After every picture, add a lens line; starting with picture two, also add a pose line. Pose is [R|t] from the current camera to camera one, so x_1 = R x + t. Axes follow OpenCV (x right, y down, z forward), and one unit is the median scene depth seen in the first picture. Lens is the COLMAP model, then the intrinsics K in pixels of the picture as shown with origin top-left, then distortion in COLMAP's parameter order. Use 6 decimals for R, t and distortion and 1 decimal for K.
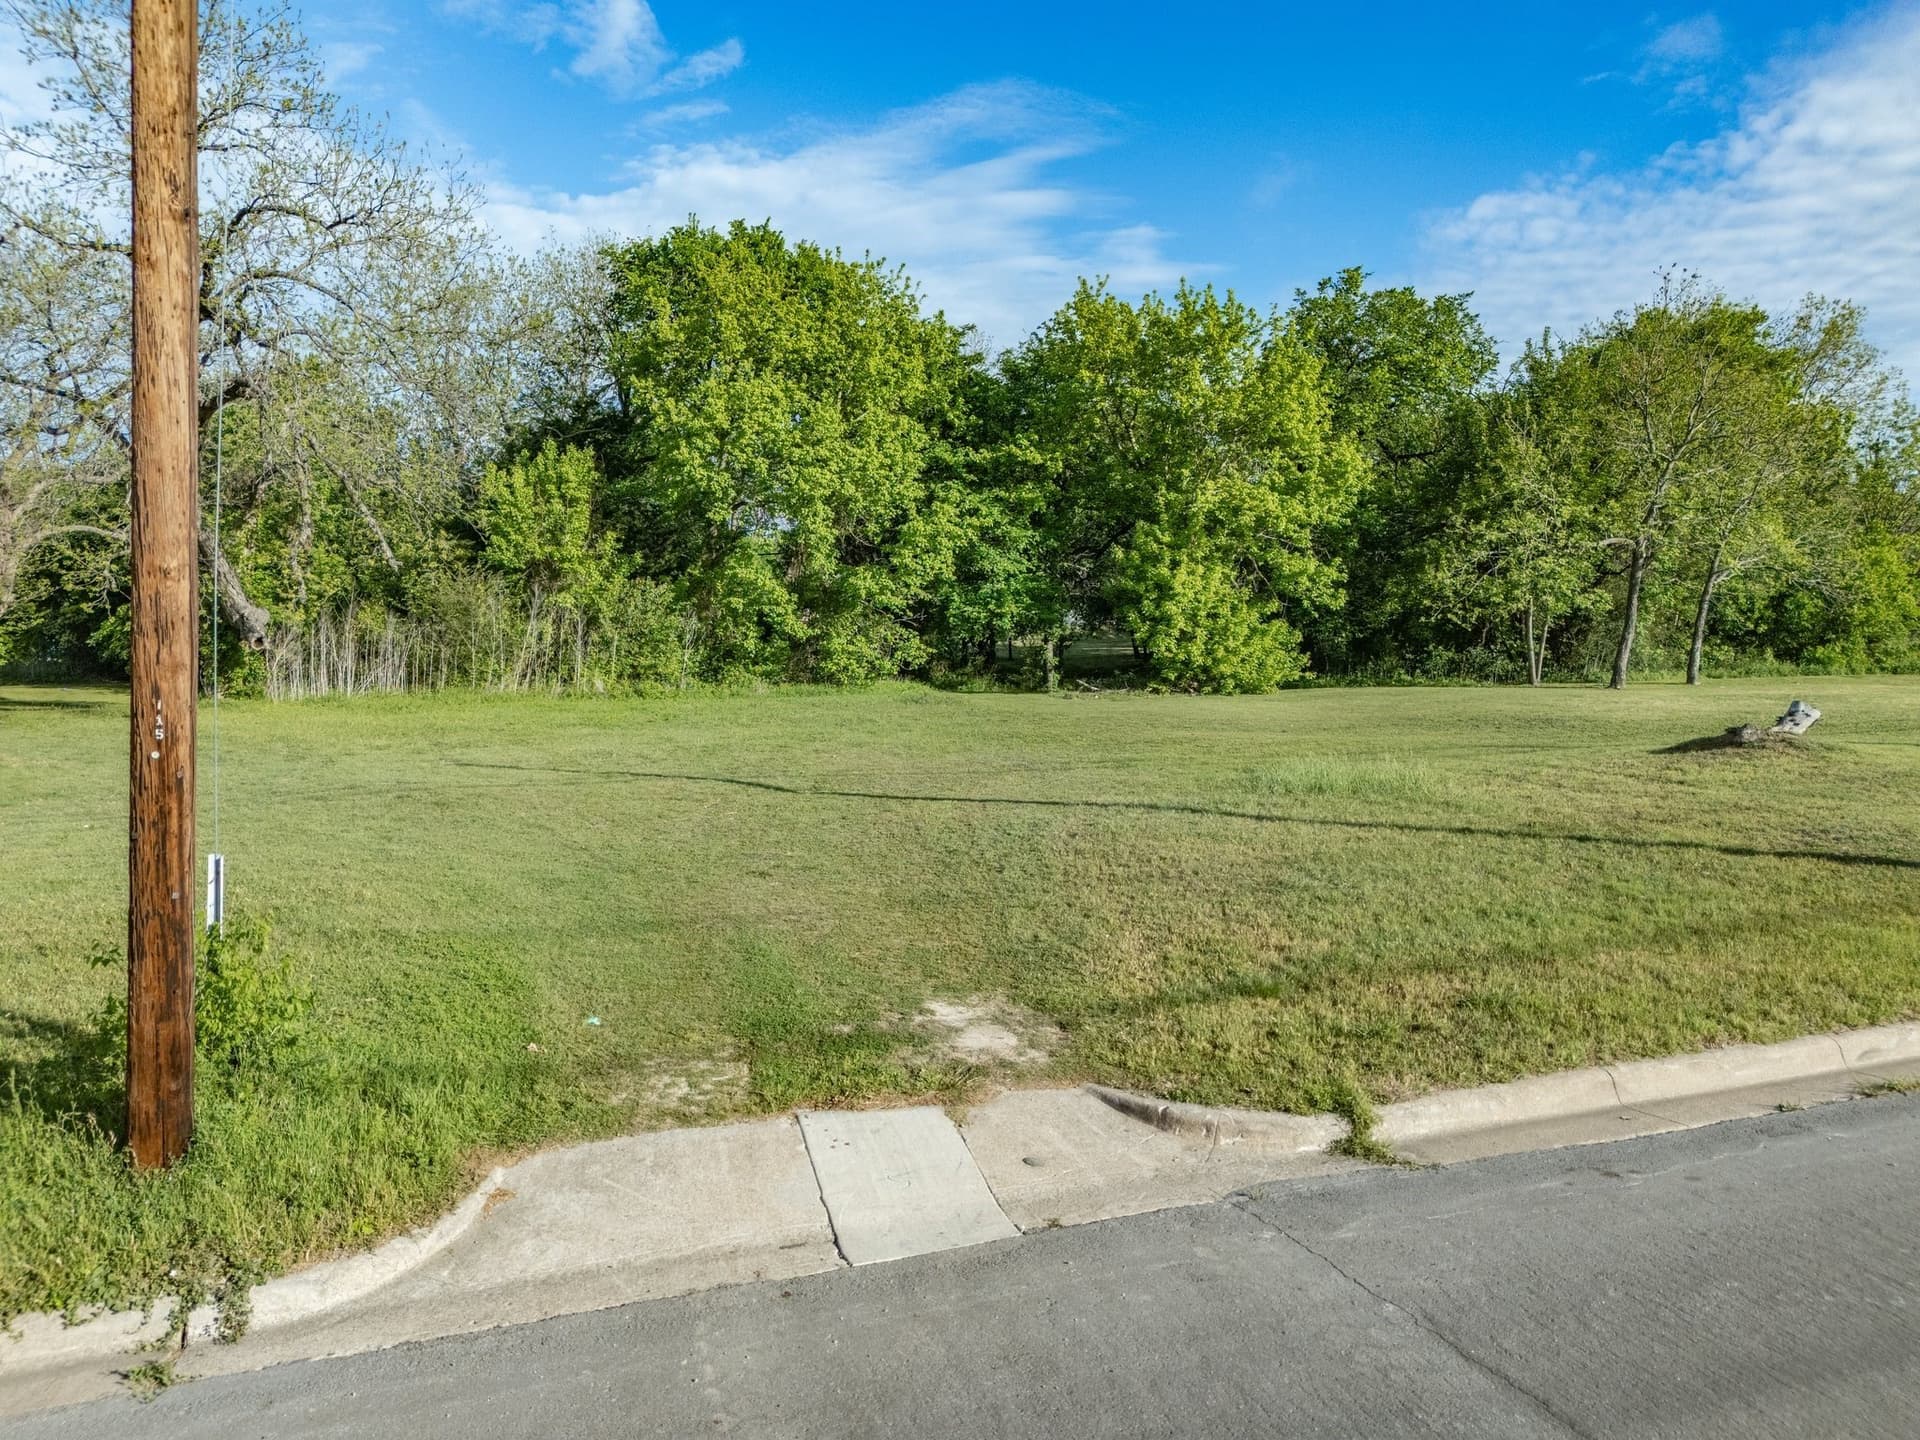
lens RADIAL K [[1404.8, 0, 965.7], [0, 1404.8, 725.2], [0, 0, 1]] dist [0.084722, -0.093974]
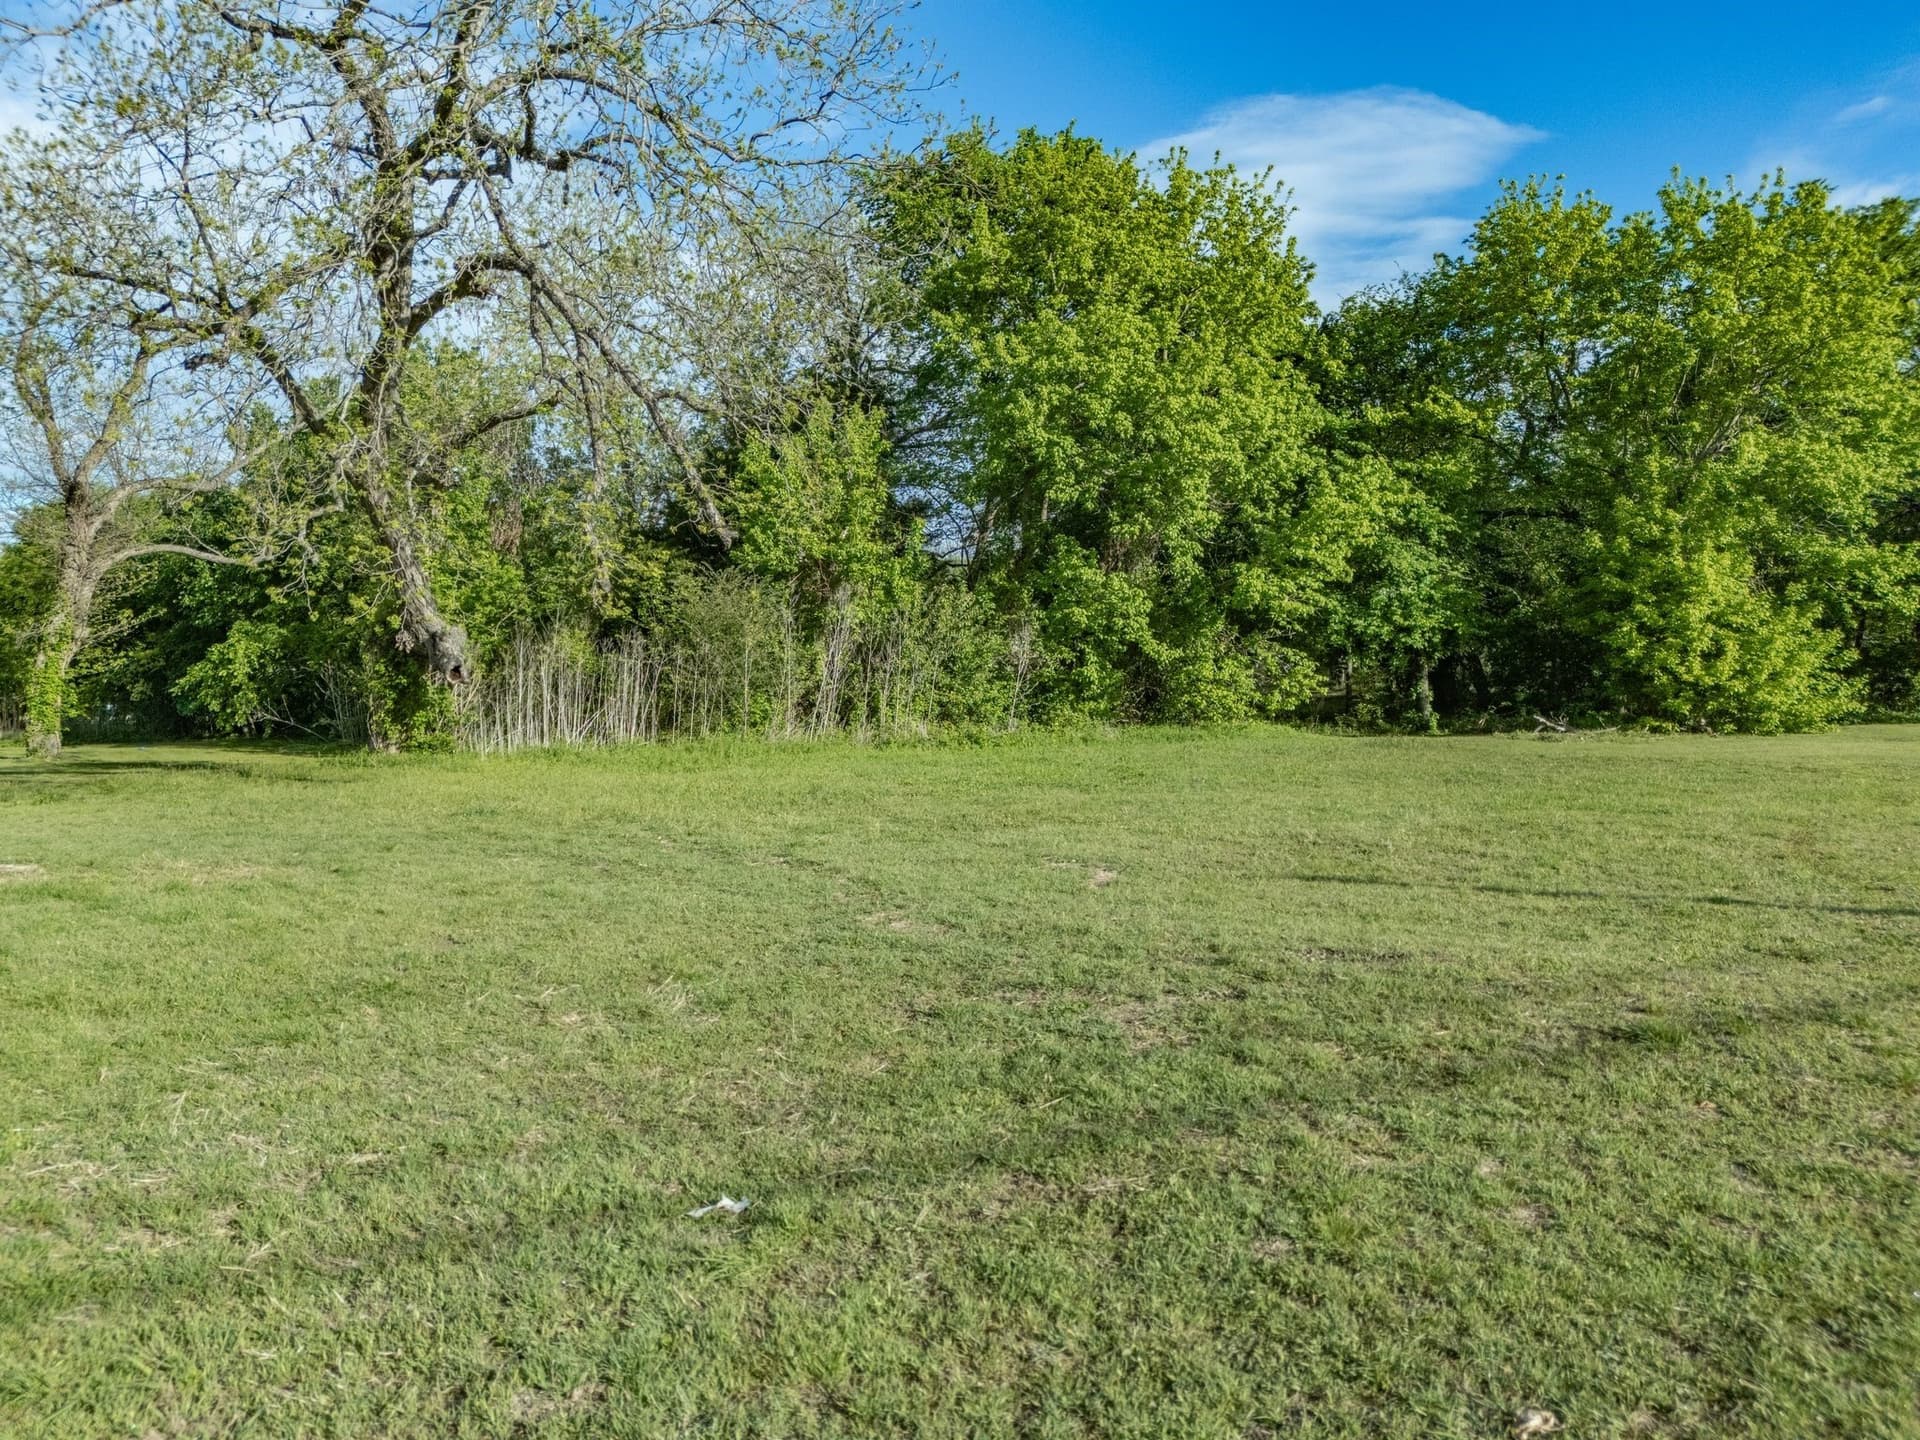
lens RADIAL K [[1404.8, 0, 965.7], [0, 1404.8, 725.2], [0, 0, 1]] dist [0.084722, -0.093974]
pose [[0.999812, -0.011473, -0.015622, -0.205757], [0.010836, 0.999130, -0.040280, -0.001148], [0.016070, 0.040103, 0.999066, 0.268287]]
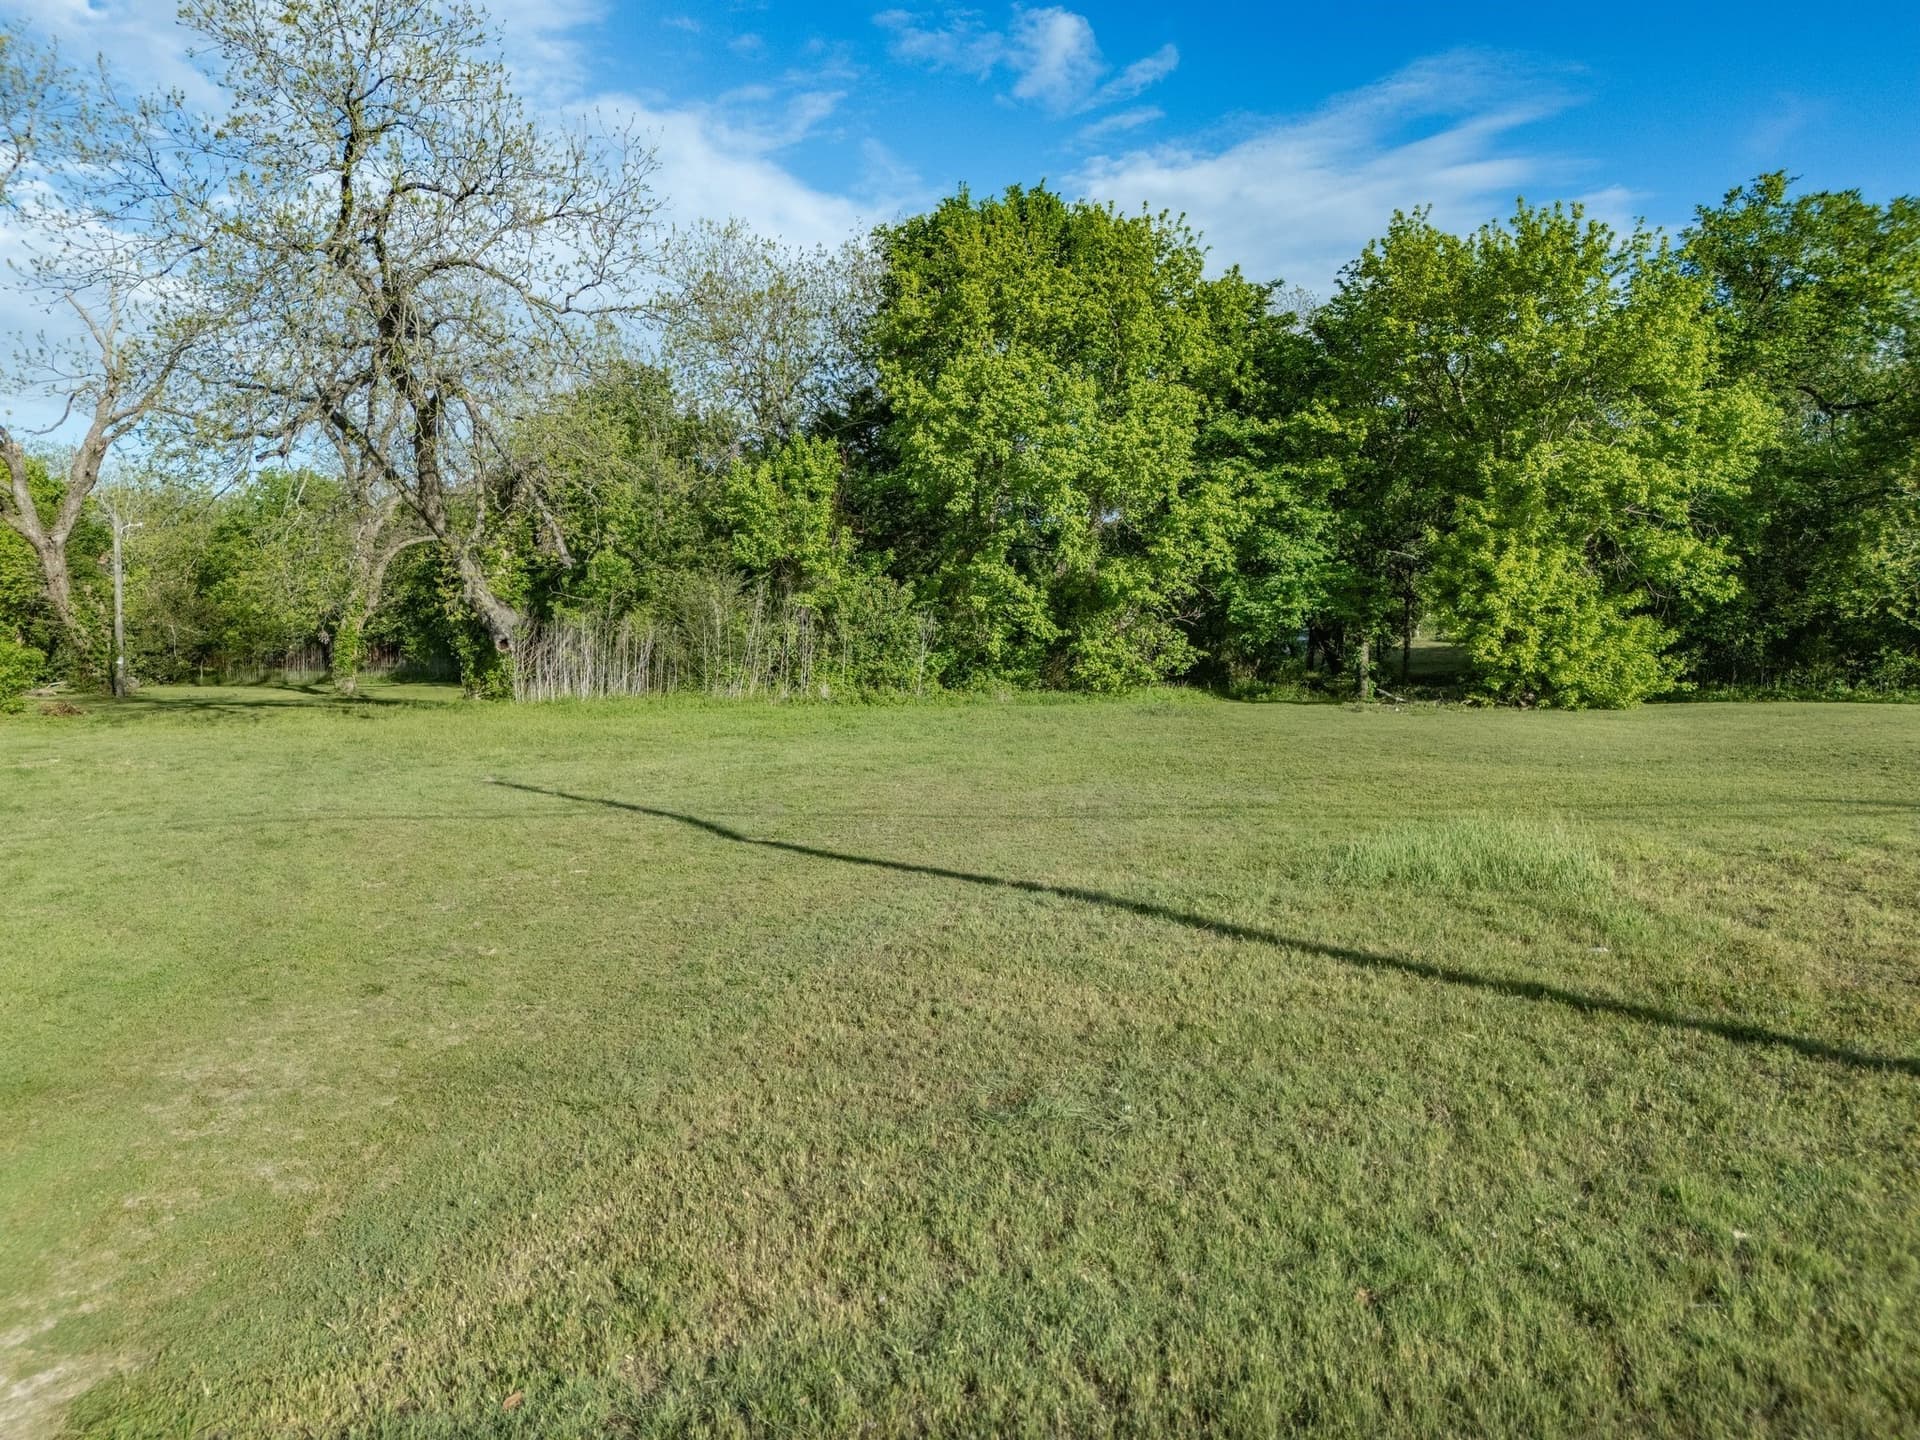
lens RADIAL K [[1426.1, 0, 959.4], [0, 1426.1, 731.6], [0, 0, 1]] dist [0.053097, -0.043250]
pose [[0.957490, 0.017669, -0.287926, 0.088157], [-0.017543, 0.999842, 0.003017, -0.005116], [0.287934, 0.002162, 0.957648, 0.113143]]
